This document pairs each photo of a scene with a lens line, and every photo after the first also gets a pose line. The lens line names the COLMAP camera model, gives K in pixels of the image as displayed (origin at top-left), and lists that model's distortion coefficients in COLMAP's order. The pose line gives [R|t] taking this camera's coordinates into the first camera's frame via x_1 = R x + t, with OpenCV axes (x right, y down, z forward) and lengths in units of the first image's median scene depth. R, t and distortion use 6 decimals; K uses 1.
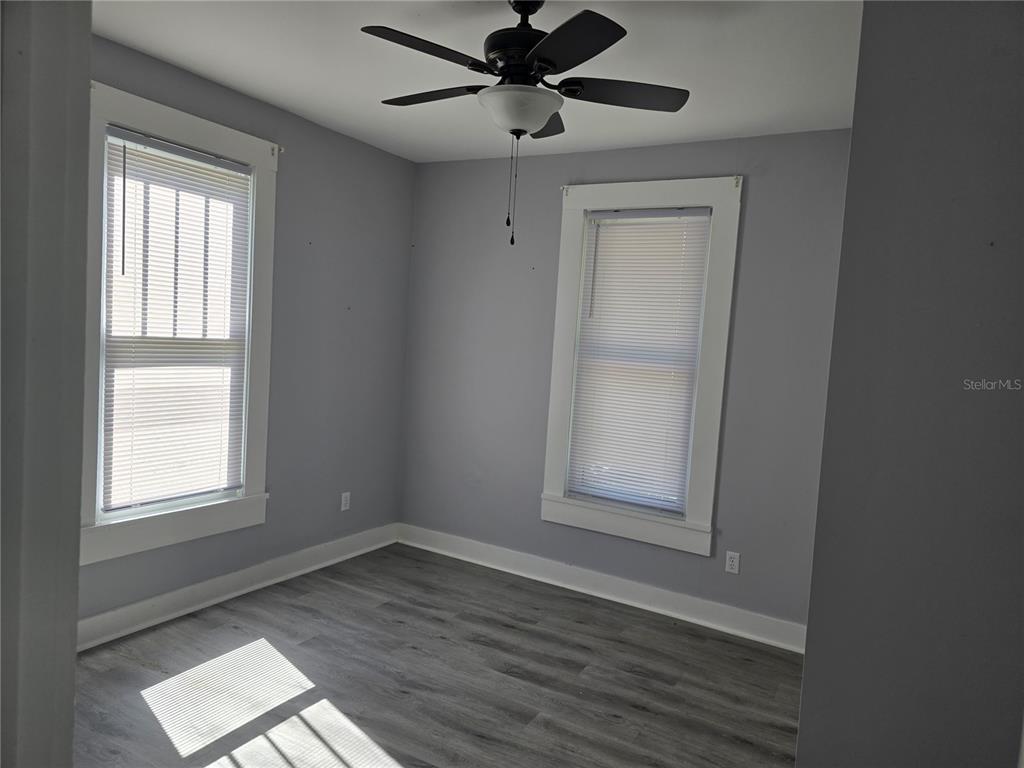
lens RADIAL K [[675.3, 0, 512.0], [0, 675.3, 384.0], [0, 0, 1]] dist [0.085882, -0.074465]
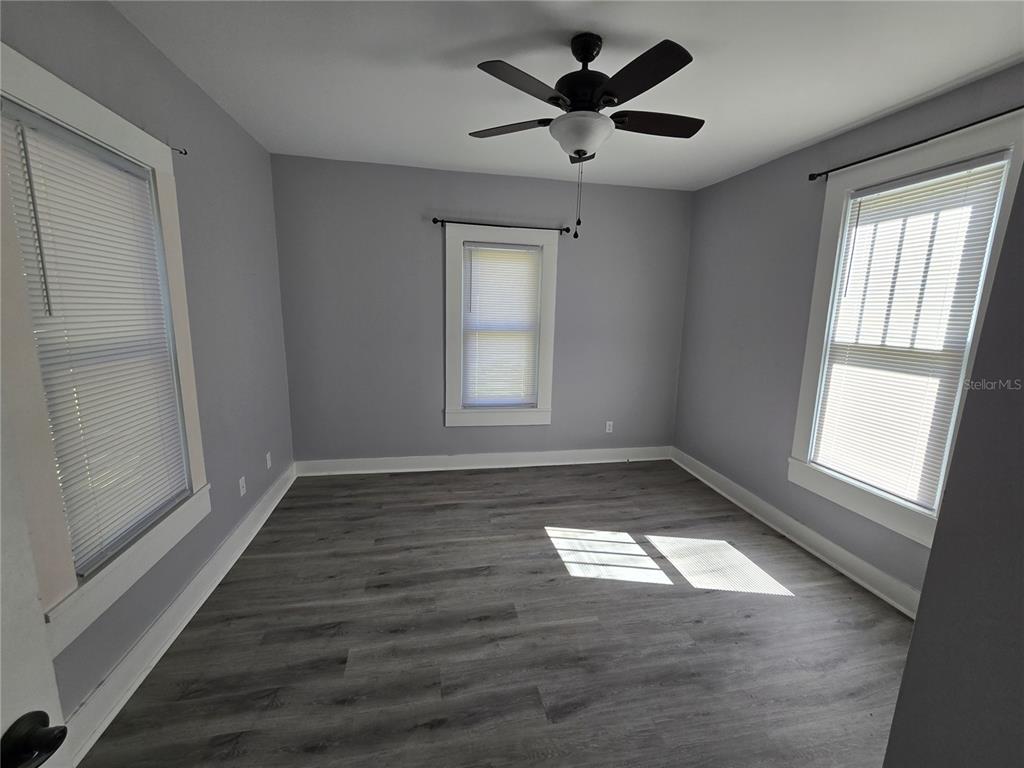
lens RADIAL K [[424.2, 0, 512.0], [0, 424.2, 384.0], [0, 0, 1]] dist [0.000482, 0.000059]
pose [[-0.737964, 0.029120, -0.674212, 0.494376], [-0.131289, 0.973784, 0.185762, -0.054784], [0.661946, 0.225602, -0.714794, 1.143988]]
